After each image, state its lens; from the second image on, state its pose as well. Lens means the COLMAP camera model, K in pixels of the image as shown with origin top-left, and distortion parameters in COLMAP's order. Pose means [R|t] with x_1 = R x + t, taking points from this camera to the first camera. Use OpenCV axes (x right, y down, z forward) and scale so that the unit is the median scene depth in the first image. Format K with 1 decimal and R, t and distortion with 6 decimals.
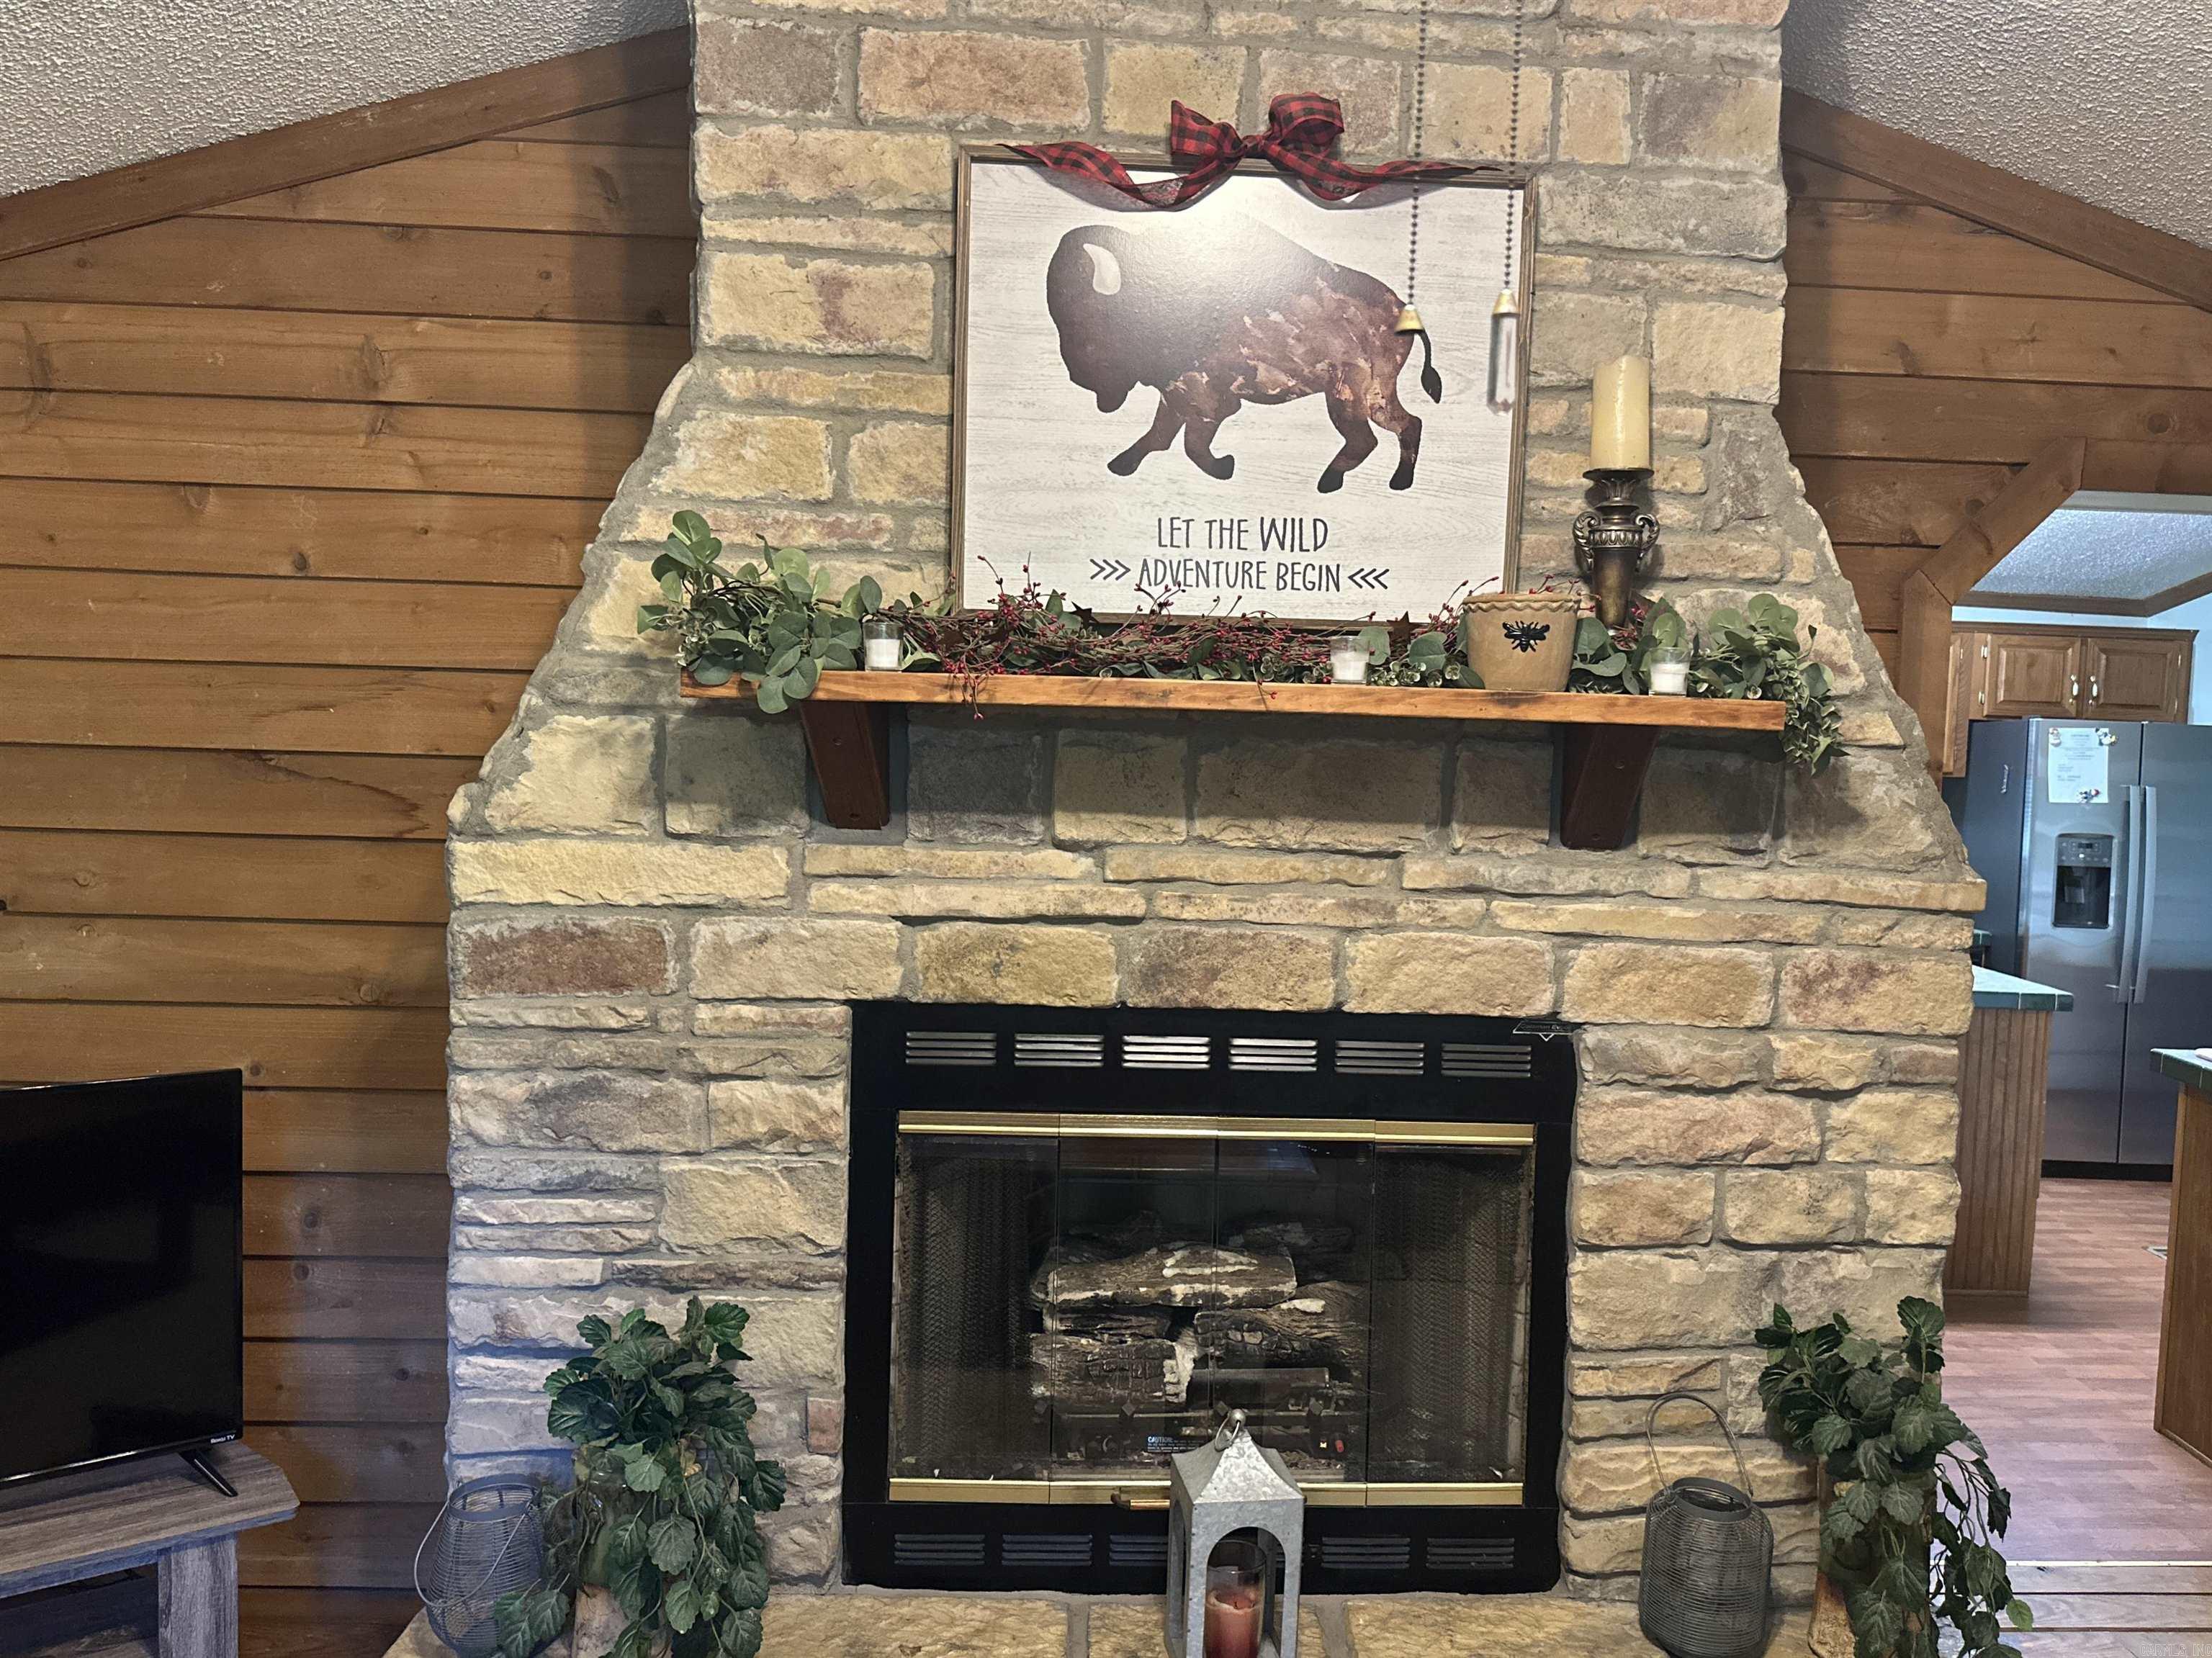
lens RADIAL K [[1711.8, 0, 1110.4], [0, 1711.8, 841.4], [0, 0, 1]] dist [0.057113, -0.052761]
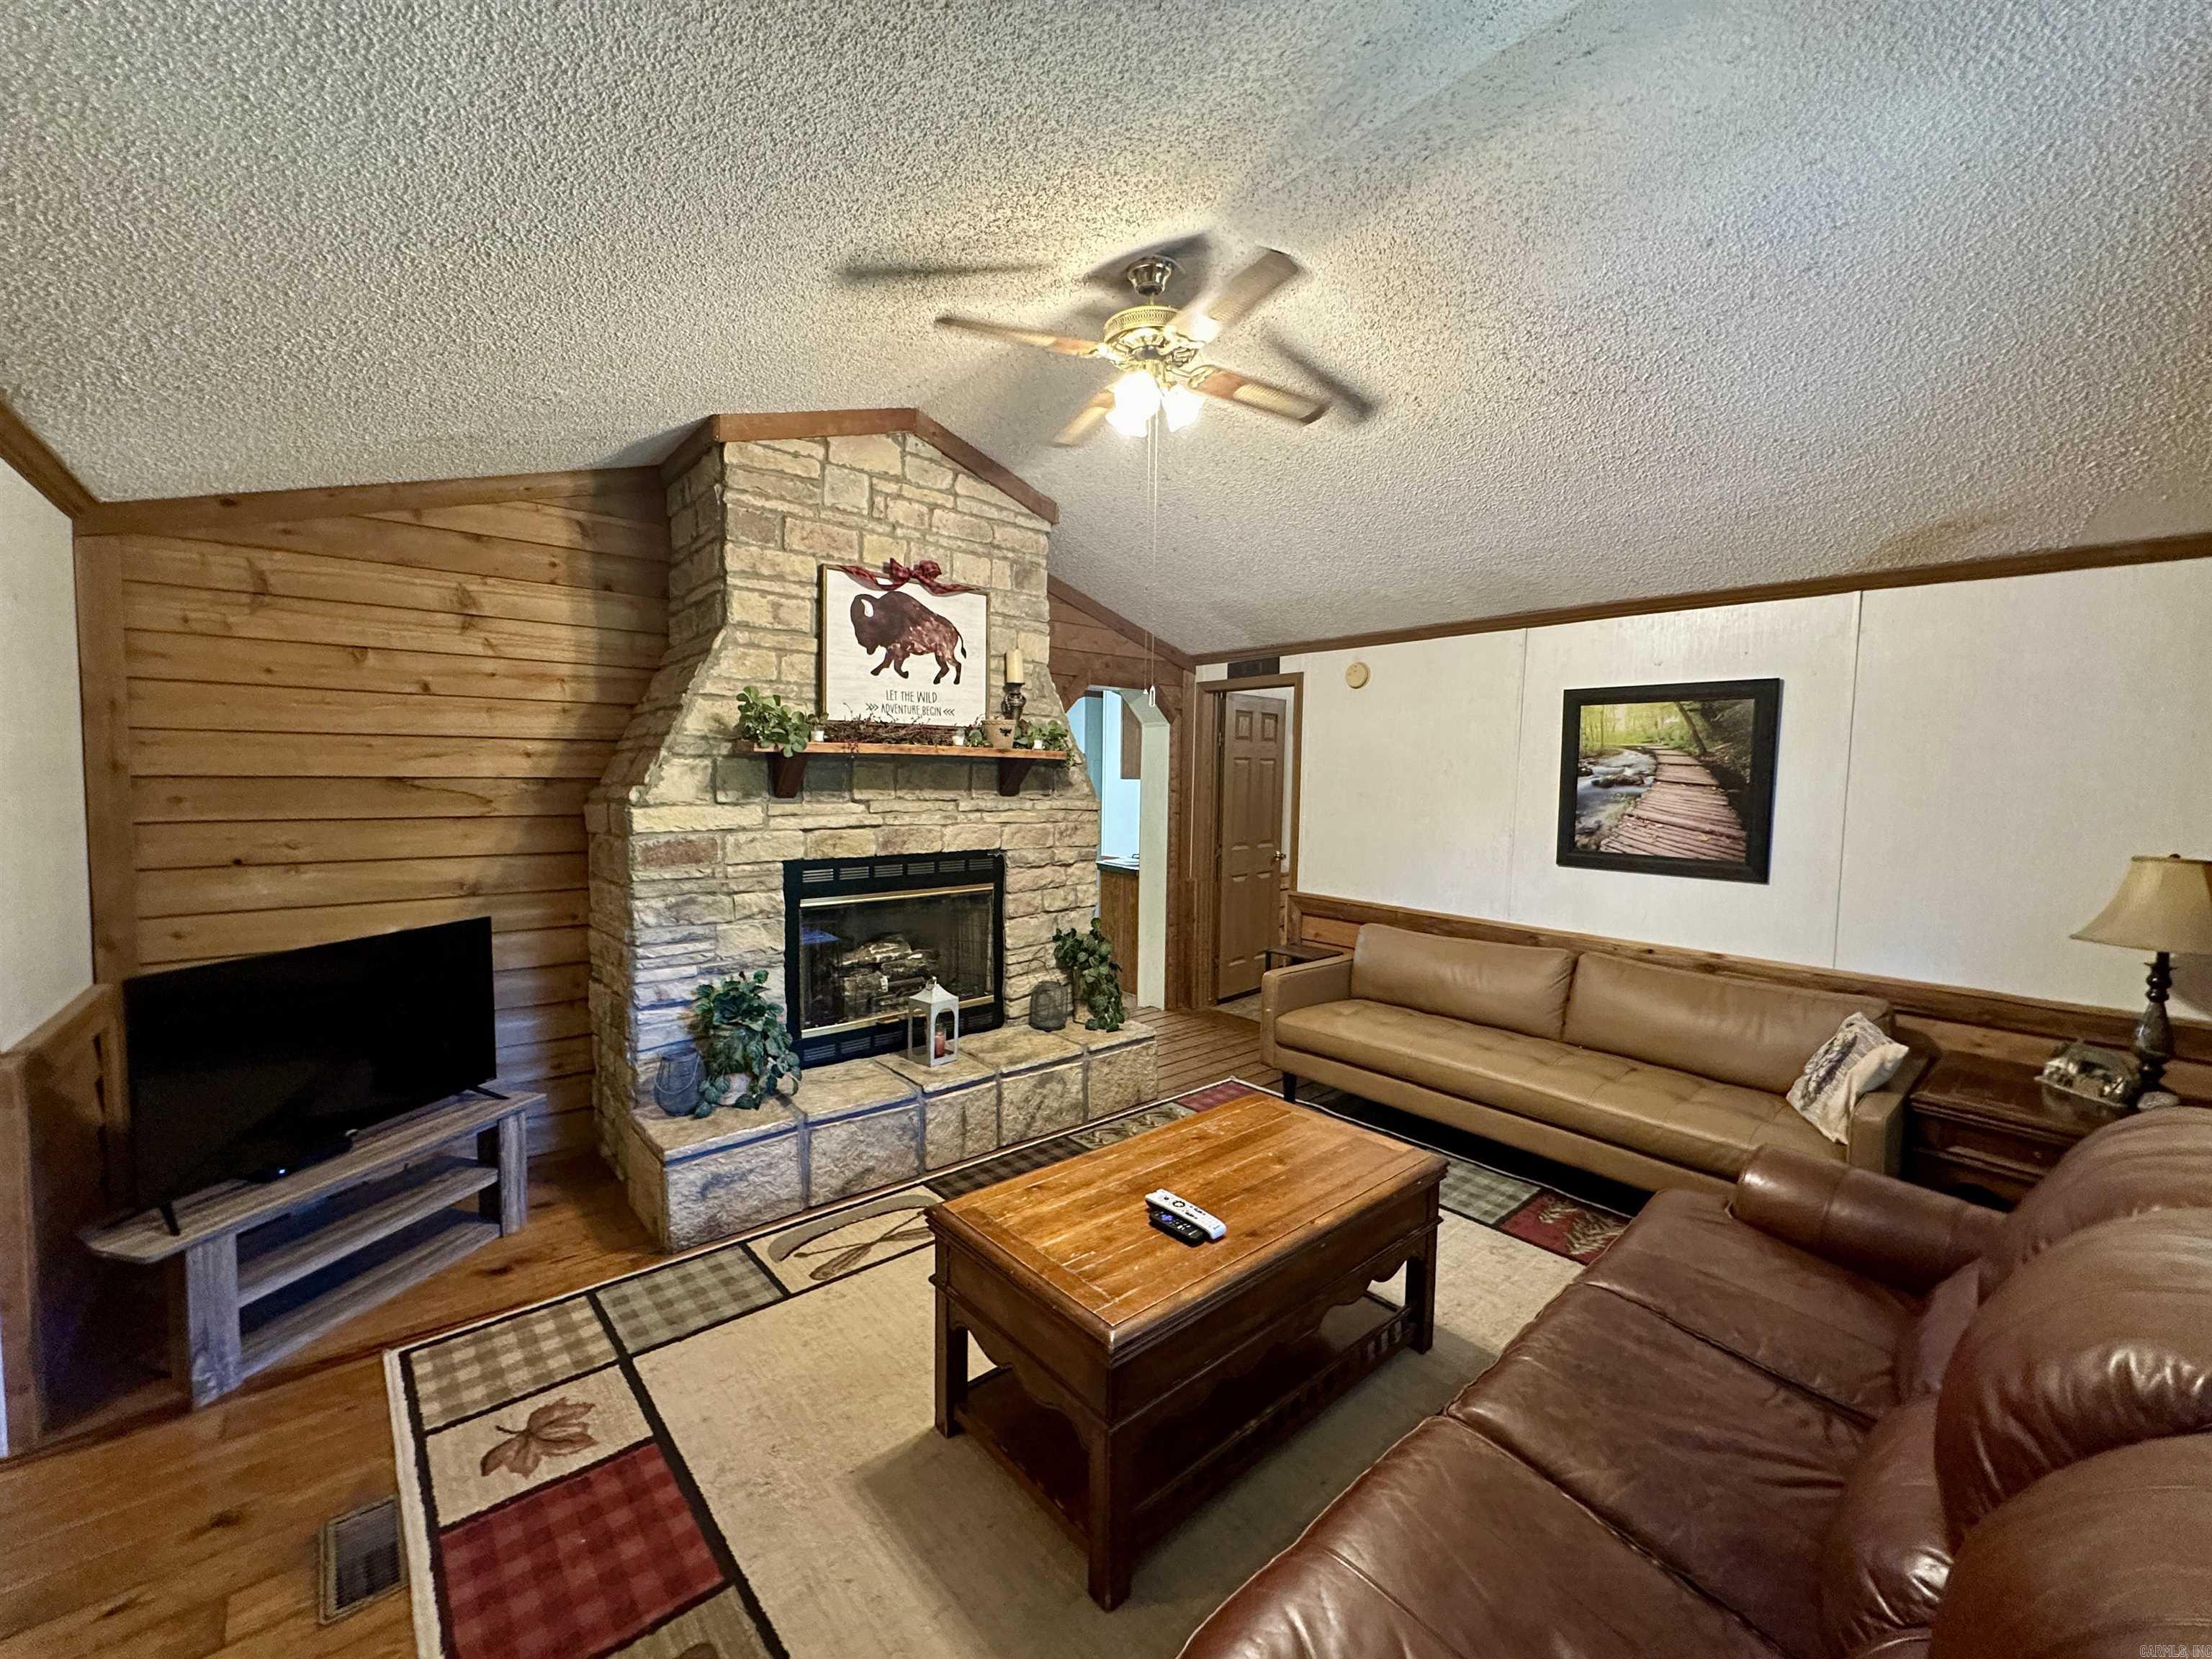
lens RADIAL K [[888.8, 0, 1106.4], [0, 888.8, 820.1], [0, 0, 1]] dist [0.003340, 0.000356]
pose [[0.787503, -0.054115, 0.613931, -0.626405], [0.050422, 0.998455, 0.023332, 0.020698], [-0.614245, 0.012582, 0.789015, -0.458199]]
